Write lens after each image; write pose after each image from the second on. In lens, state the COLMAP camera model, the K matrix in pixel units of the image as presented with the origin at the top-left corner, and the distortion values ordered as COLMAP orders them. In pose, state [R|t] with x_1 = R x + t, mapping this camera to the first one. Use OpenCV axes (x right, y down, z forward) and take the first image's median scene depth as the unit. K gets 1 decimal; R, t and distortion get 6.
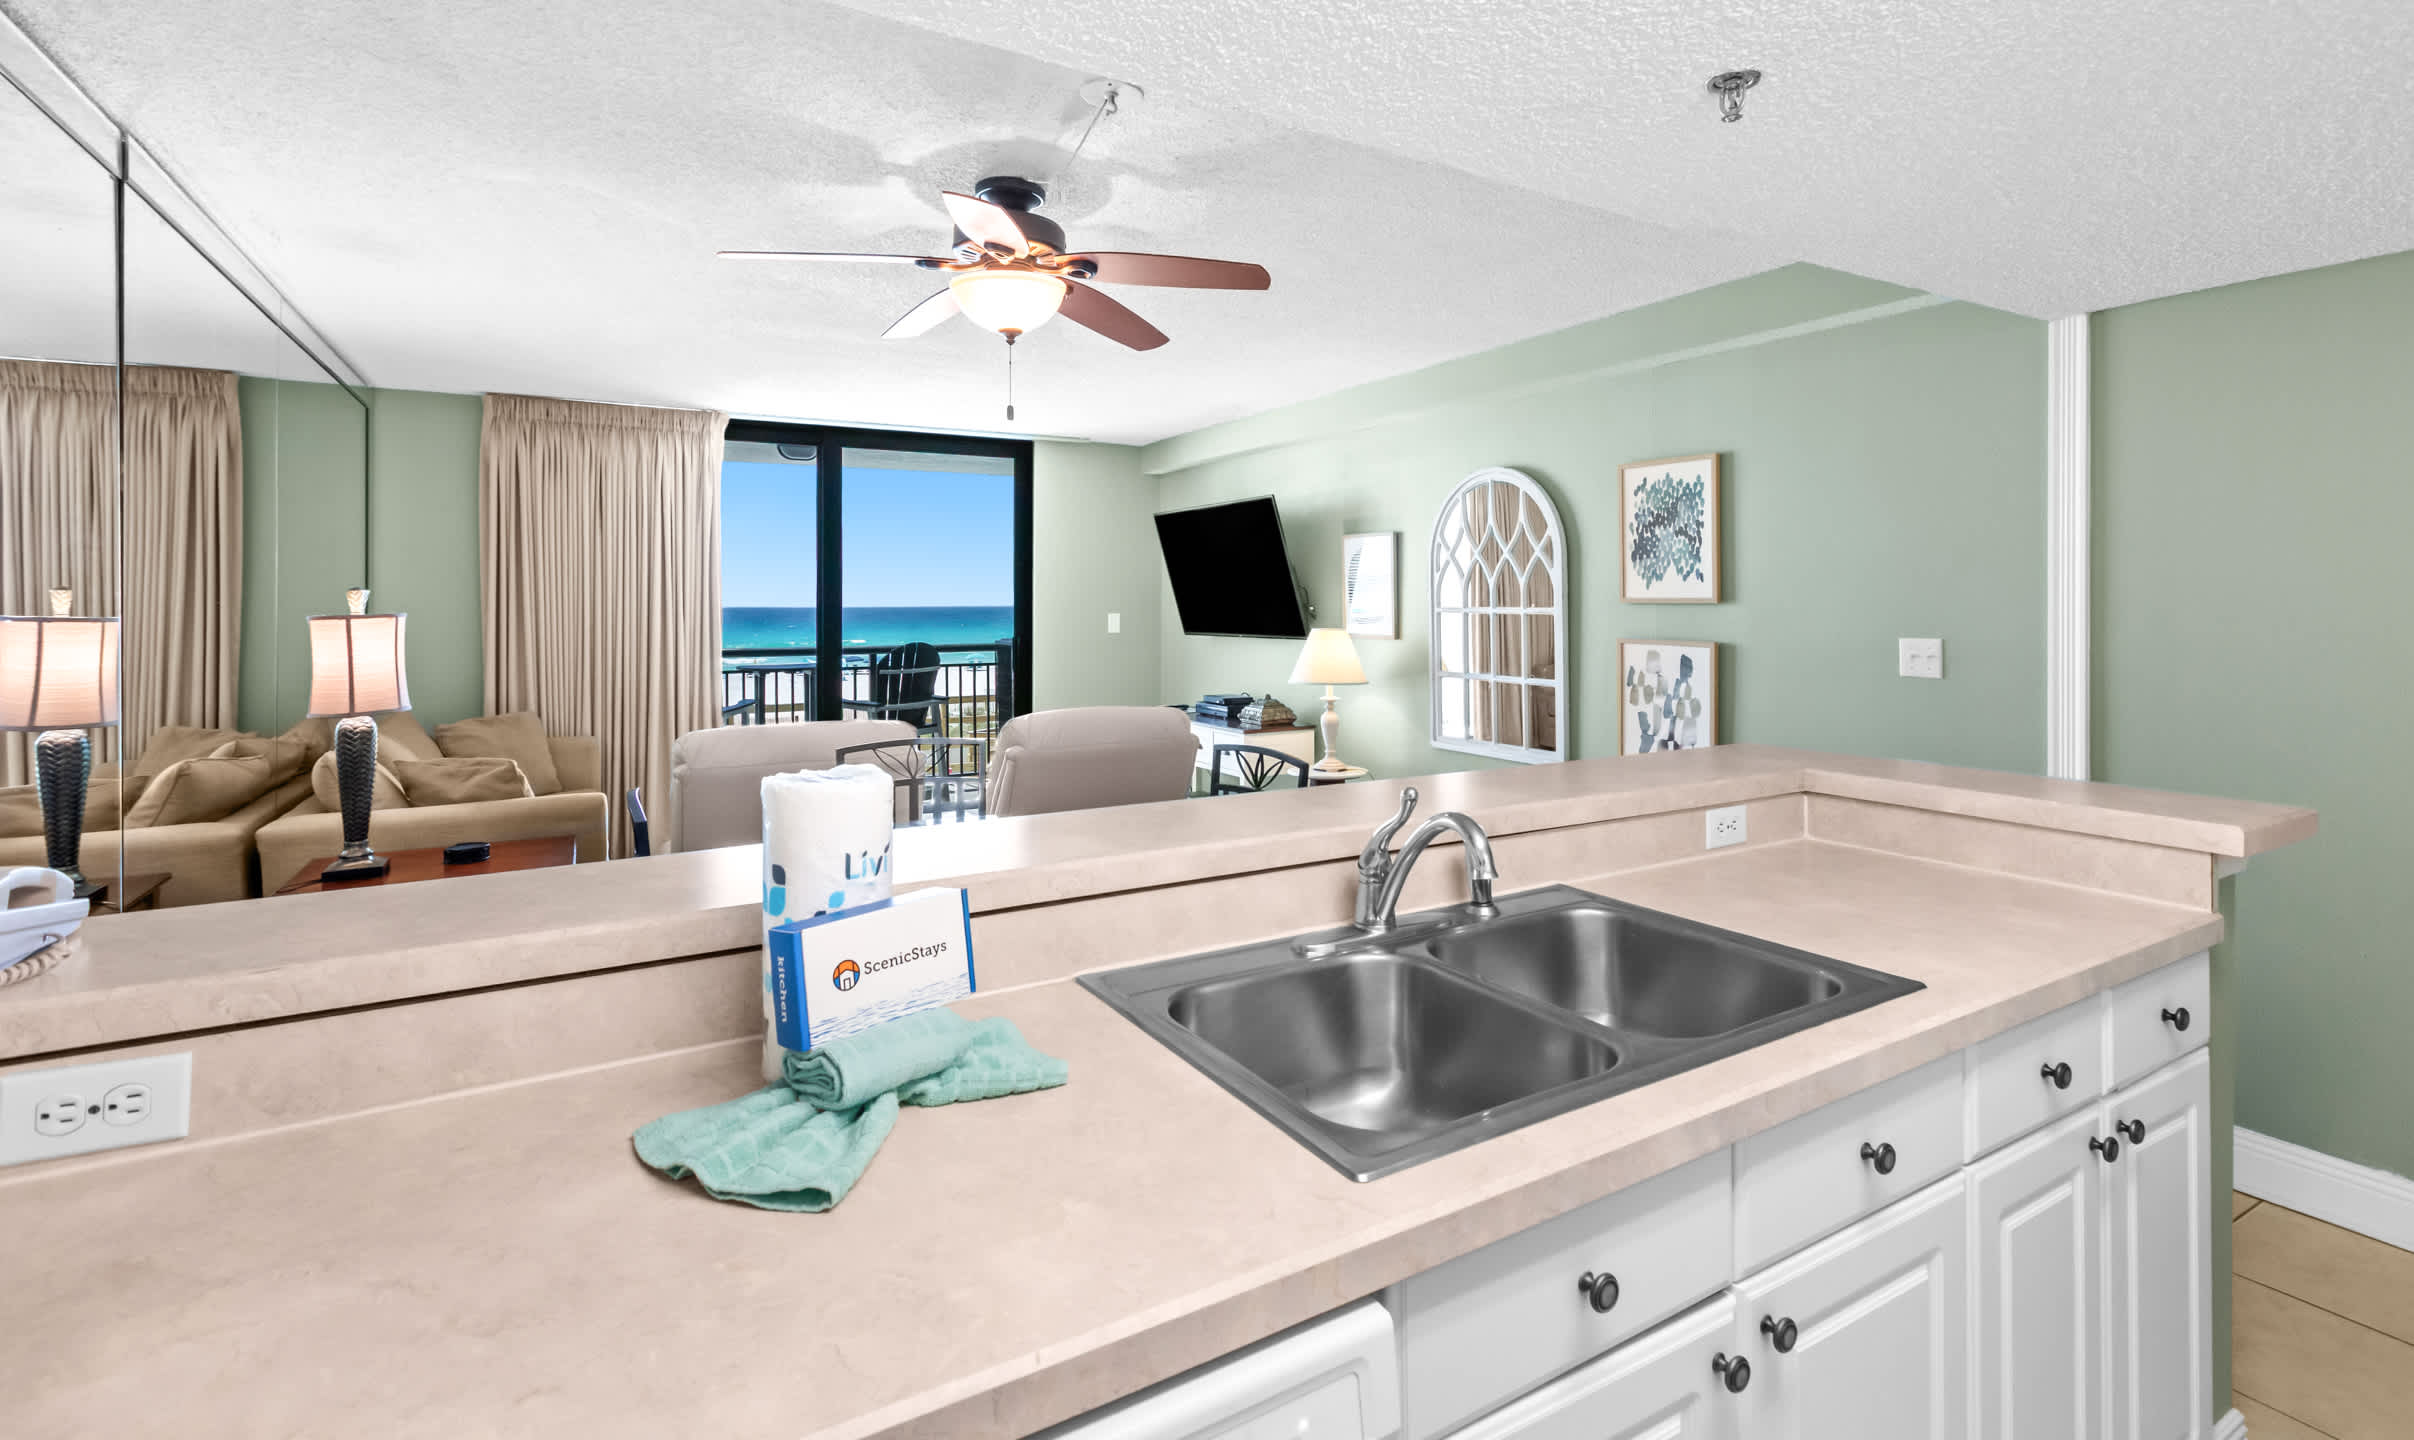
lens RADIAL K [[1121.2, 0, 1248.8], [0, 1121.2, 593.3], [0, 0, 1]] dist [-0.001672, 0.002985]
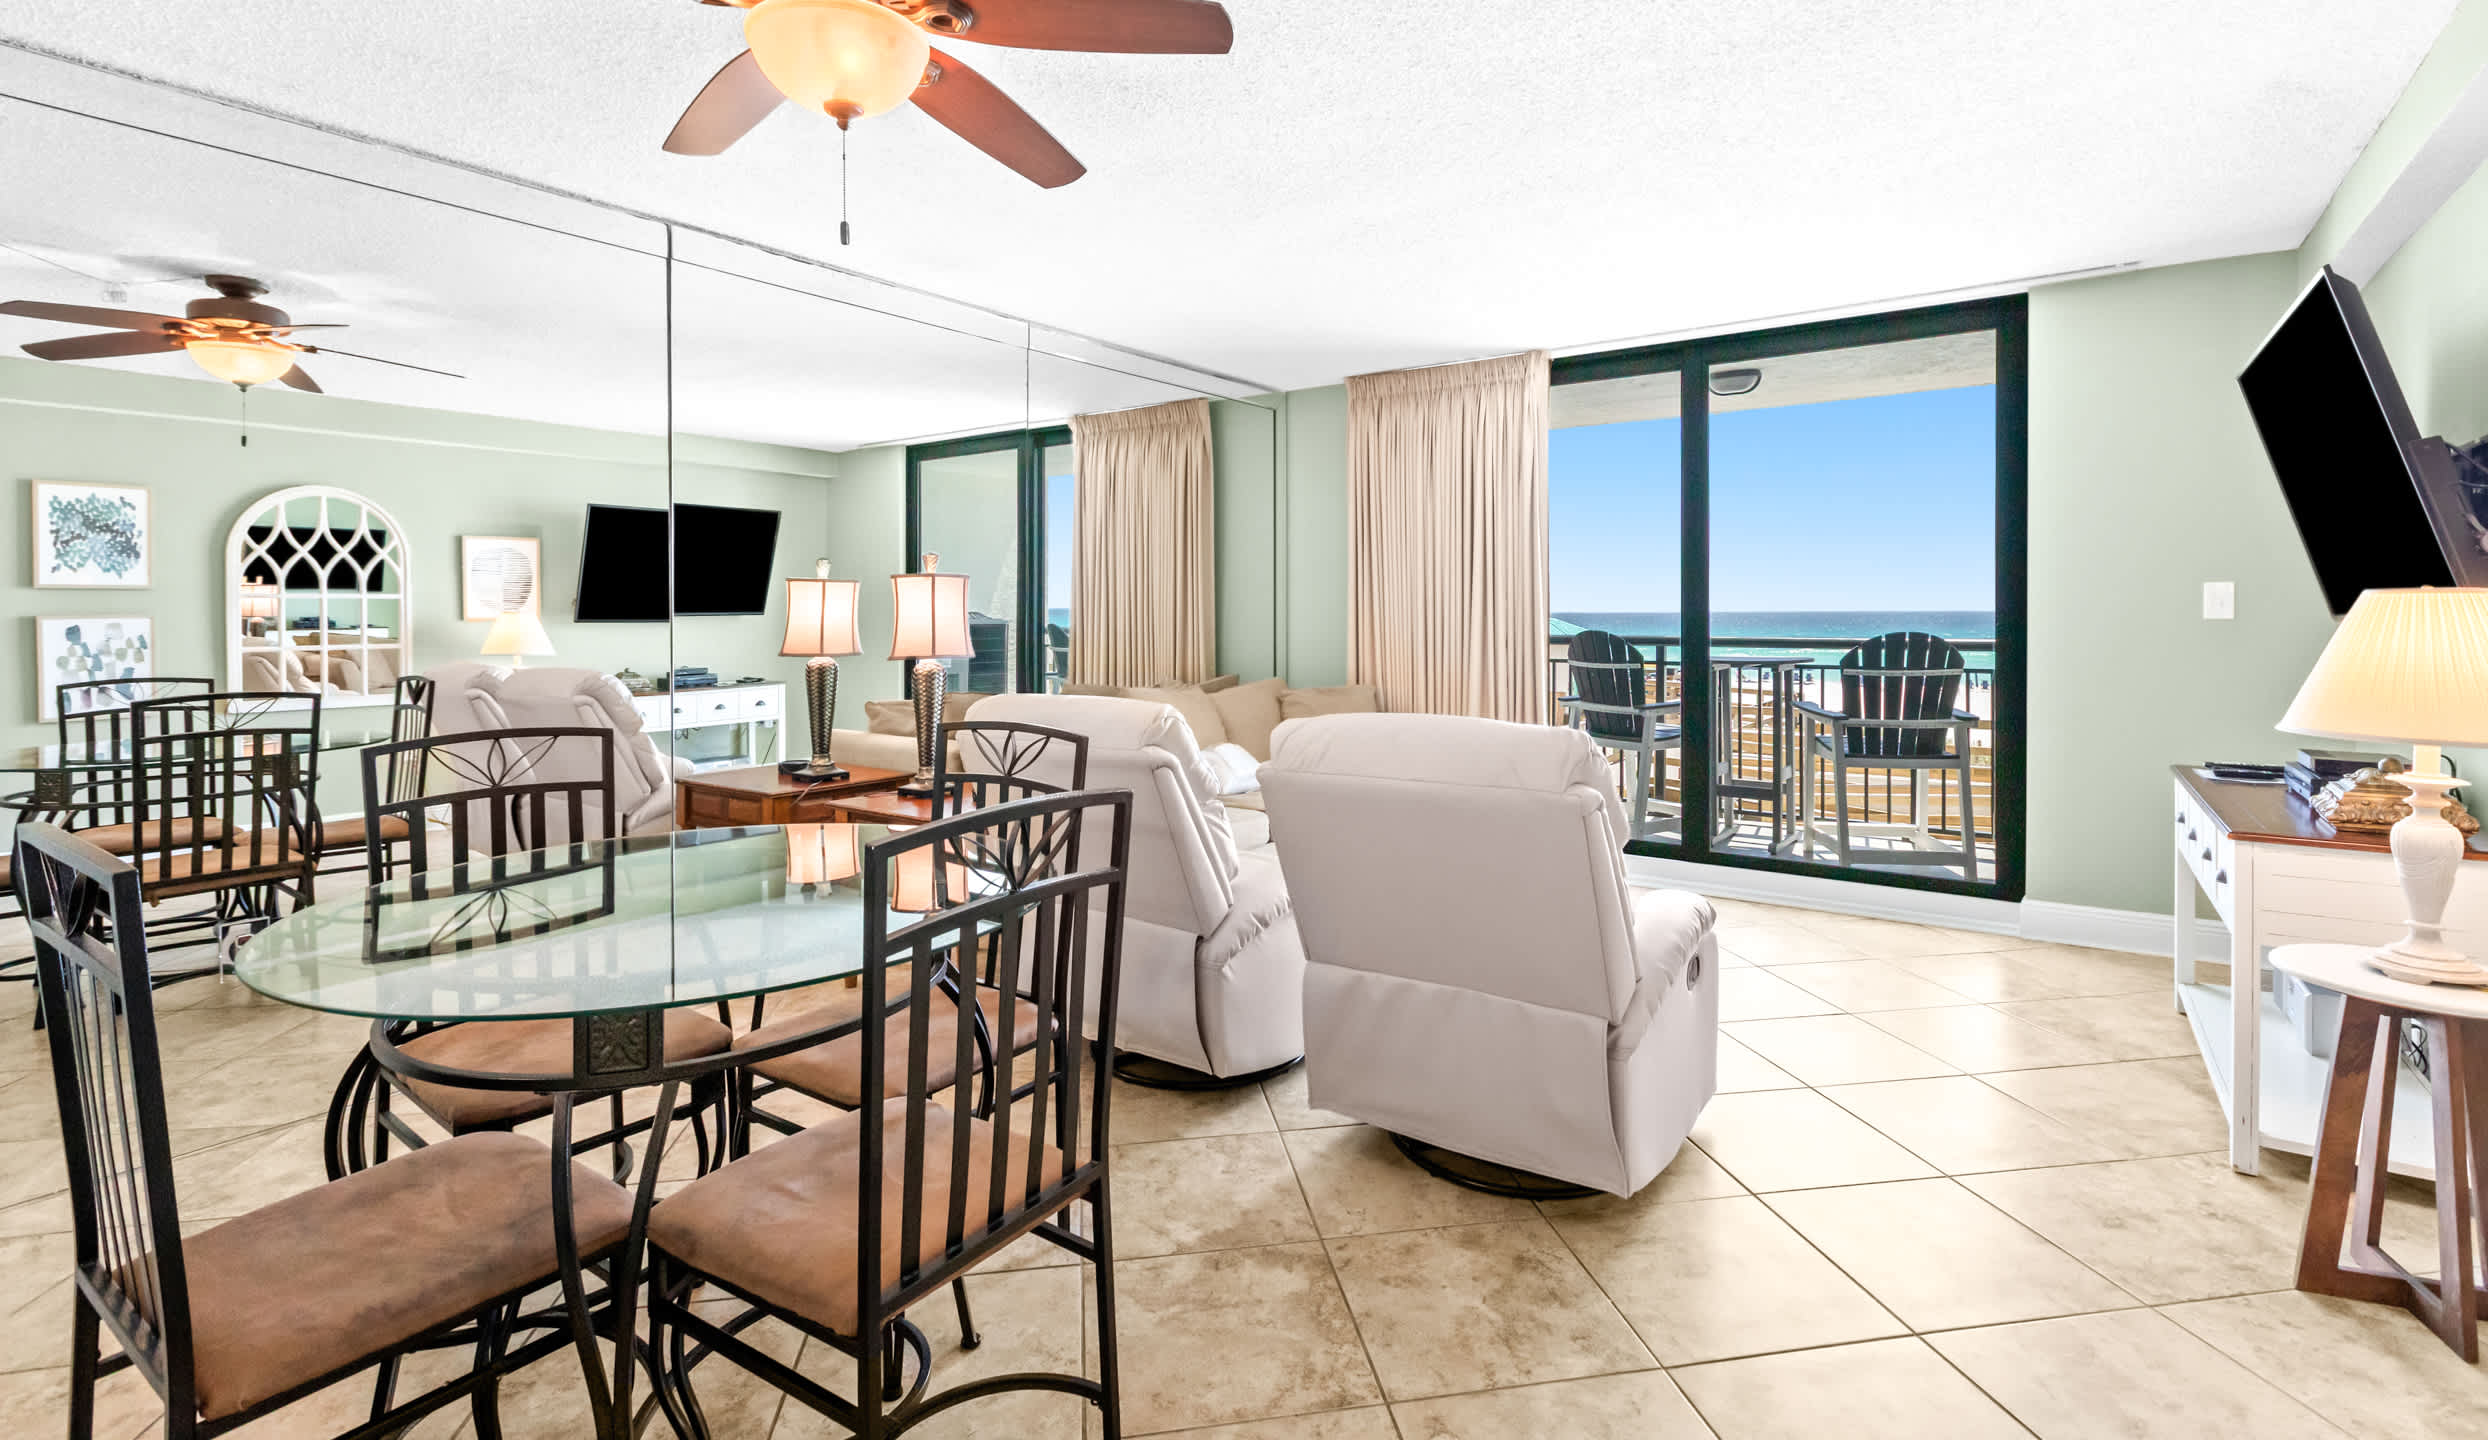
lens RADIAL K [[1160.0, 0, 1265.3], [0, 1160.0, 616.0], [0, 0, 1]] dist [0.006324, -0.003585]
pose [[0.407613, 0.003257, -0.913149, 0.335447], [0.013912, 0.999855, 0.009776, 0.037416], [0.913049, -0.016688, 0.407509, 0.612674]]
